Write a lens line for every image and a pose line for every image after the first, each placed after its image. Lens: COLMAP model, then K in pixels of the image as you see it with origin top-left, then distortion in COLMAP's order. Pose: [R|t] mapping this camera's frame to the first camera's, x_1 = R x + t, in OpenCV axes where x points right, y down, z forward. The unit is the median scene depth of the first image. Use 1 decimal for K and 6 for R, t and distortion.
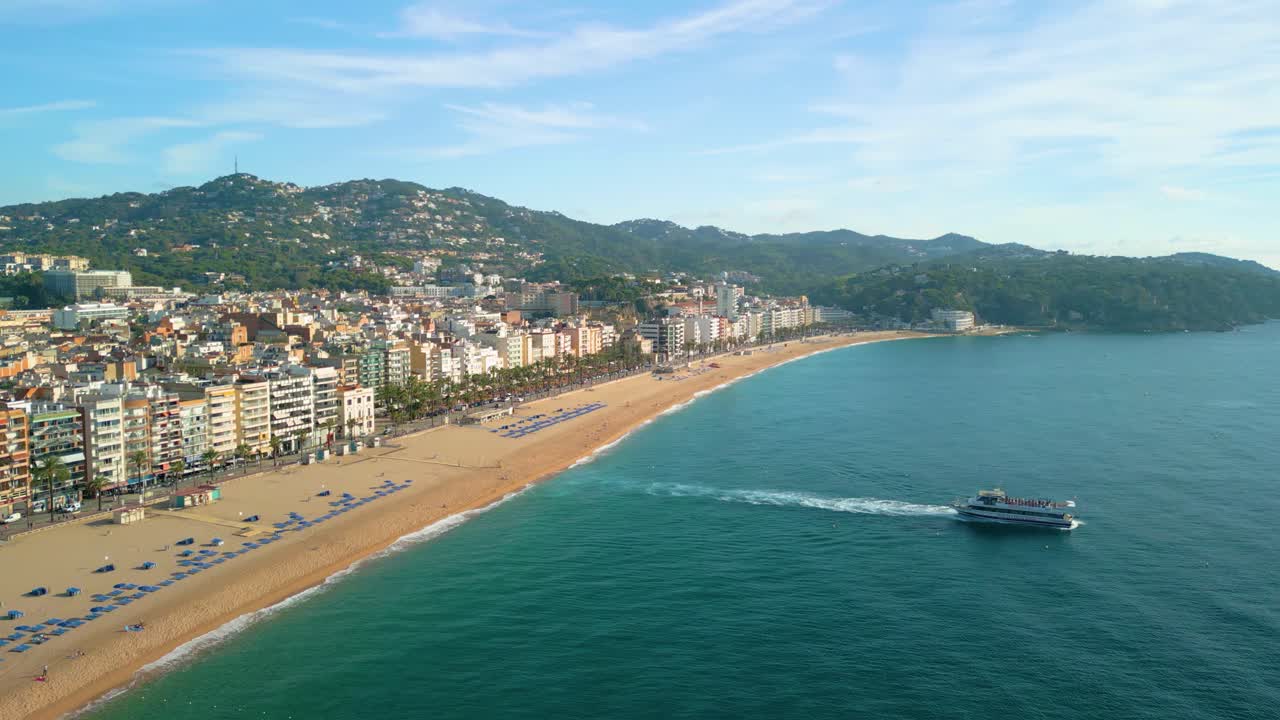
lens RADIAL K [[929.4, 0, 640.0], [0, 929.4, 360.0], [0, 0, 1]] dist [0.100660, -0.136521]
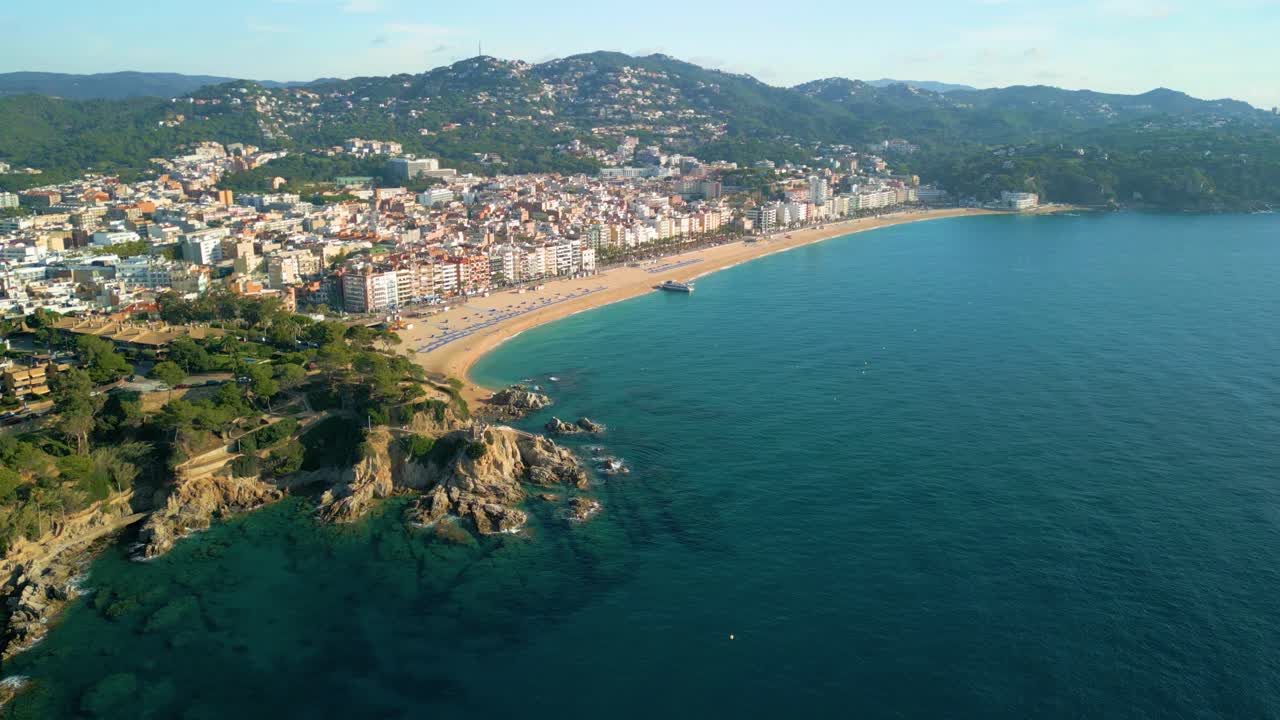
lens RADIAL K [[929.4, 0, 640.0], [0, 929.4, 360.0], [0, 0, 1]] dist [0.100660, -0.136521]
pose [[0.976558, 0.055691, -0.207924, 0.133508], [-0.021532, 0.986380, 0.163066, -0.032486], [0.214173, -0.154767, 0.964457, -0.517759]]
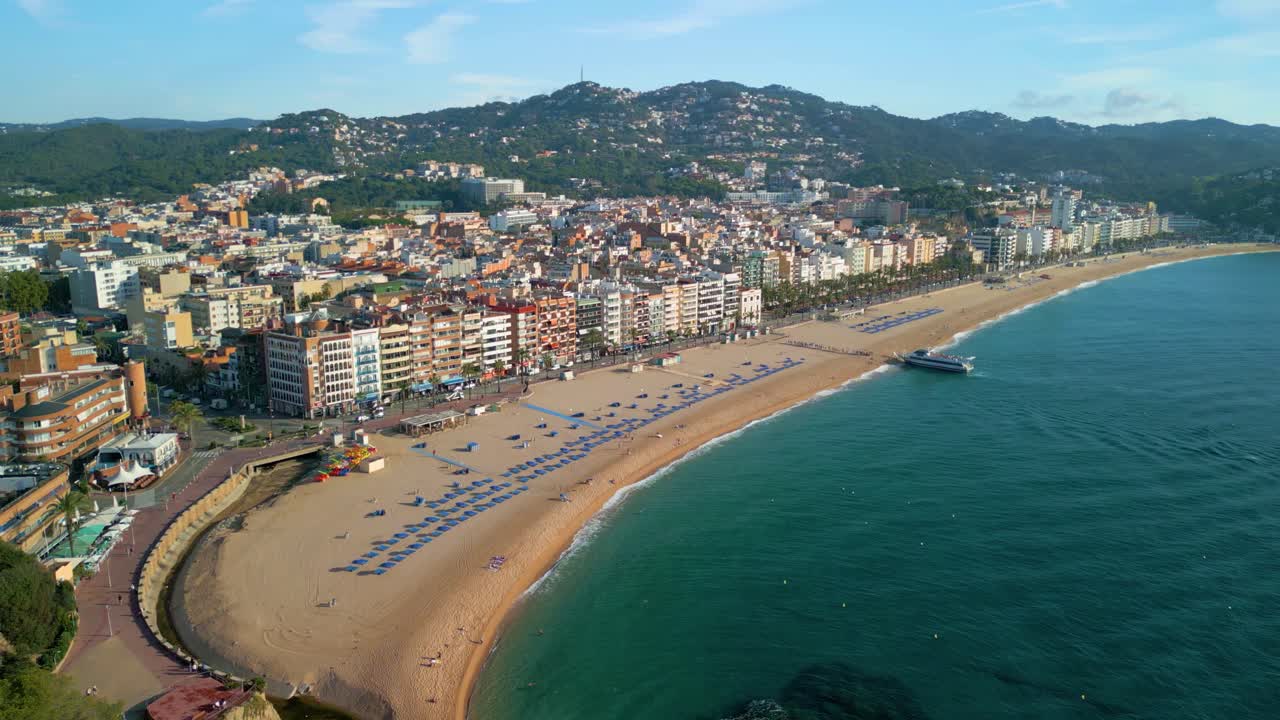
lens RADIAL K [[929.4, 0, 640.0], [0, 929.4, 360.0], [0, 0, 1]] dist [0.100660, -0.136521]
pose [[0.949291, 0.062999, -0.308024, -0.015900], [-0.028660, 0.992979, 0.114765, -0.007179], [0.313091, -0.100118, 0.944431, -0.124580]]
